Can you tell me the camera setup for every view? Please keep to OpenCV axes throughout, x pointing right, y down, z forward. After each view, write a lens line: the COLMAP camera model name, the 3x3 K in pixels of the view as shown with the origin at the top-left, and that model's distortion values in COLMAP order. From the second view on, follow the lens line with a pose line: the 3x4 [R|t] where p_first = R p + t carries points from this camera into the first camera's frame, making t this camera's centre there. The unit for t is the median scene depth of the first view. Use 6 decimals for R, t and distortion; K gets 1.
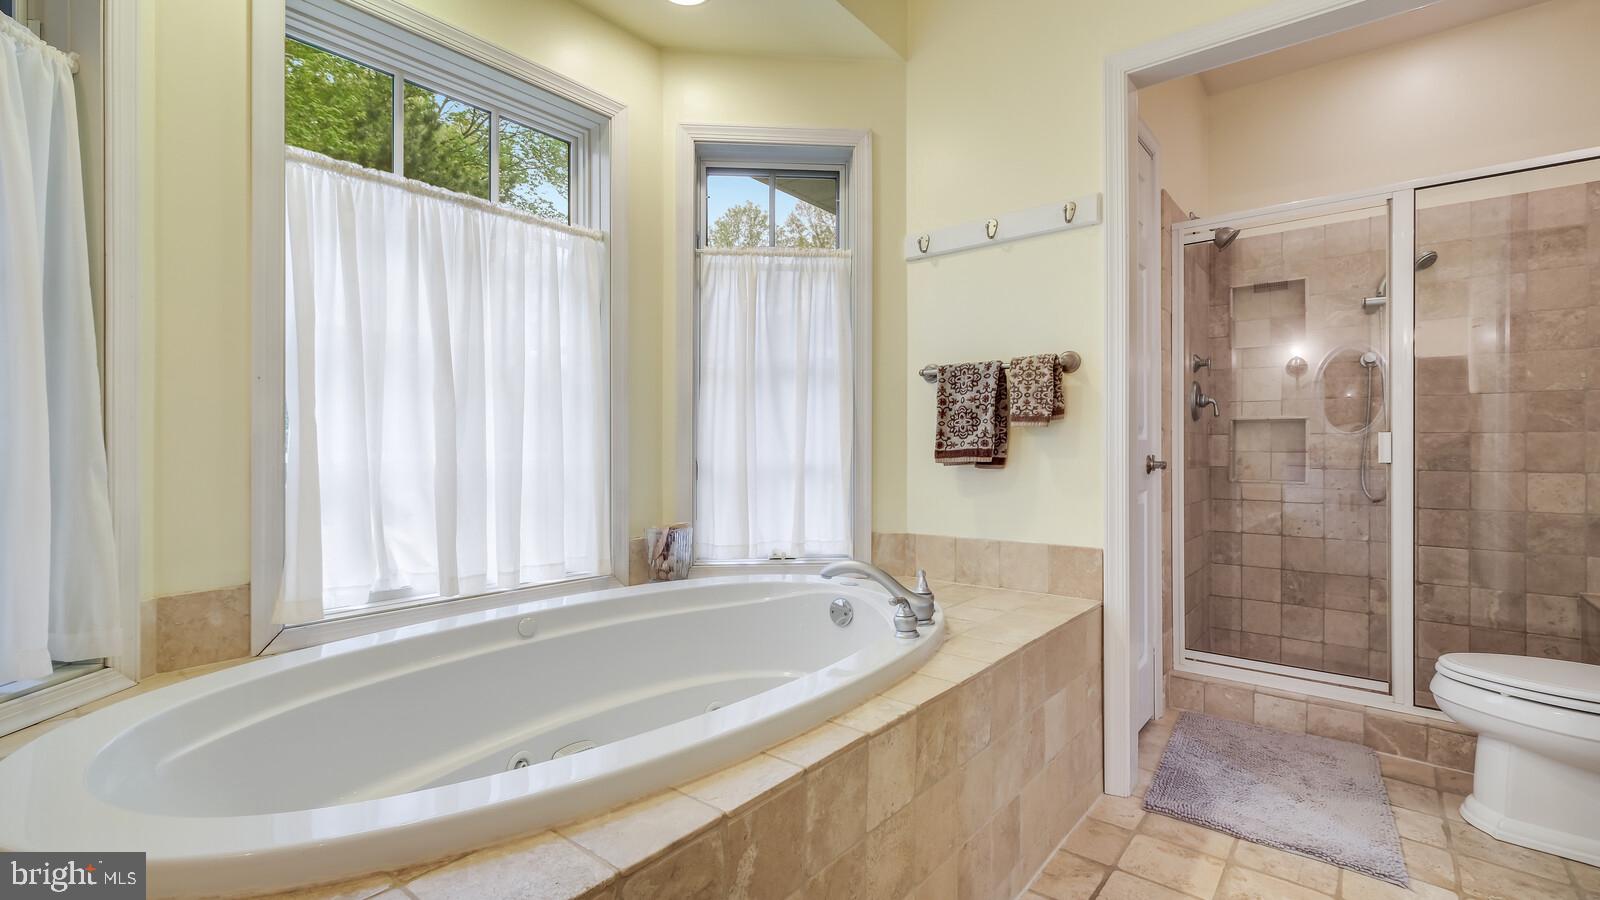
lens RADIAL K [[705.1, 0, 801.7], [0, 705.1, 446.8], [0, 0, 1]] dist [0.013725, -0.000202]
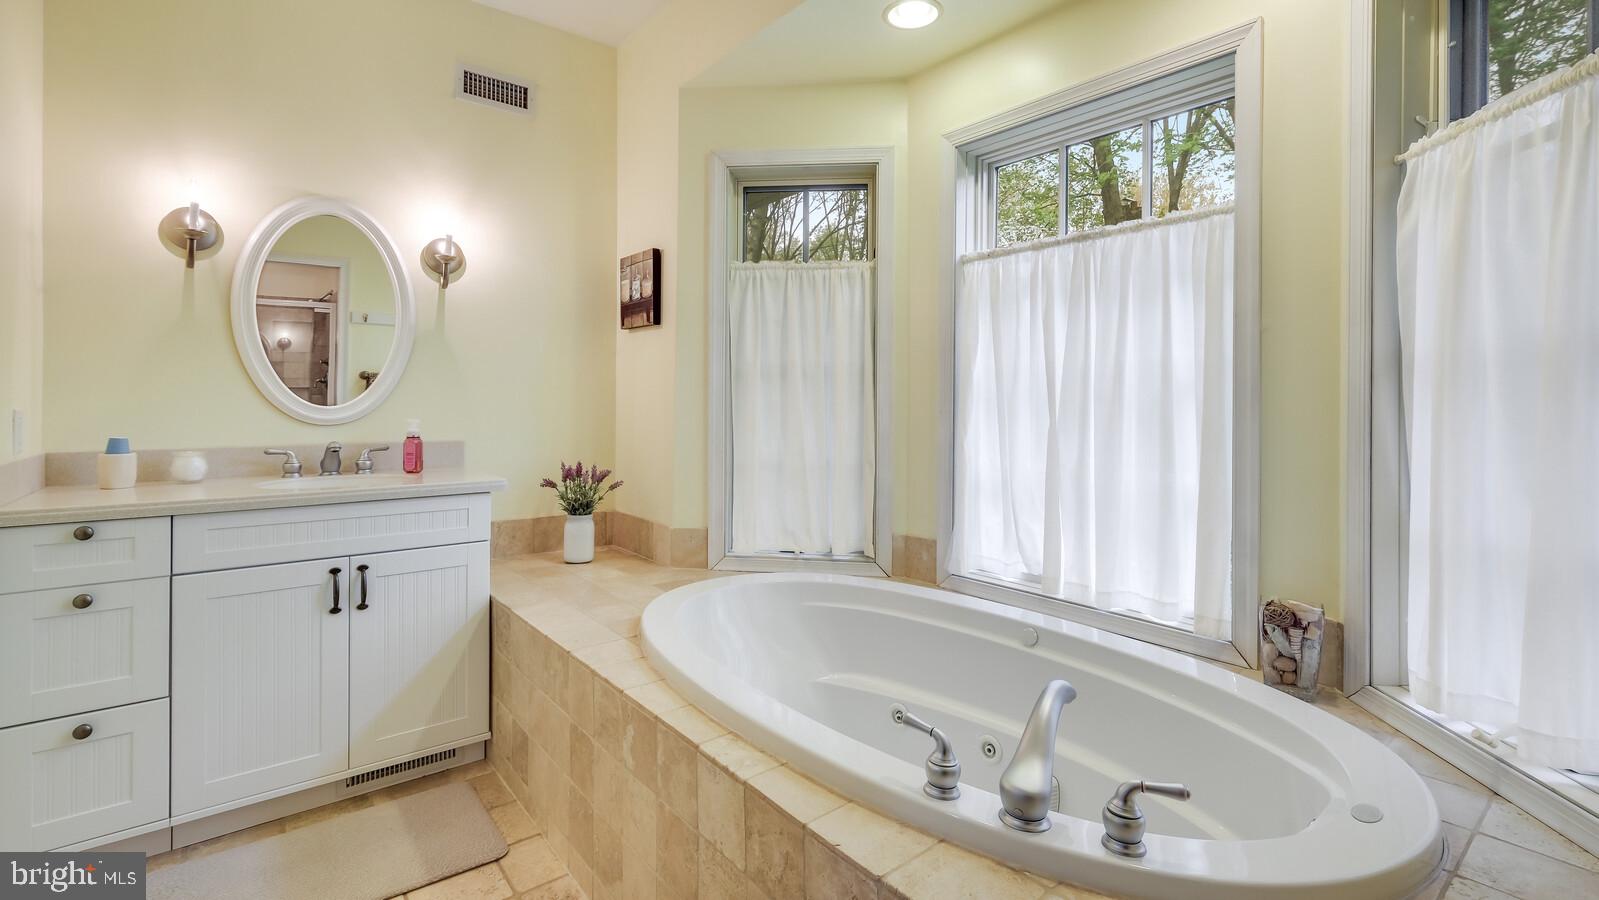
lens RADIAL K [[704.7, 0, 788.6], [0, 704.7, 411.8], [0, 0, 1]] dist [0.013725, -0.000202]
pose [[-0.216347, 0.006154, -0.976297, 1.013233], [-0.001596, 0.999977, 0.006657, -0.130990], [0.976315, 0.002998, -0.216332, 1.179323]]
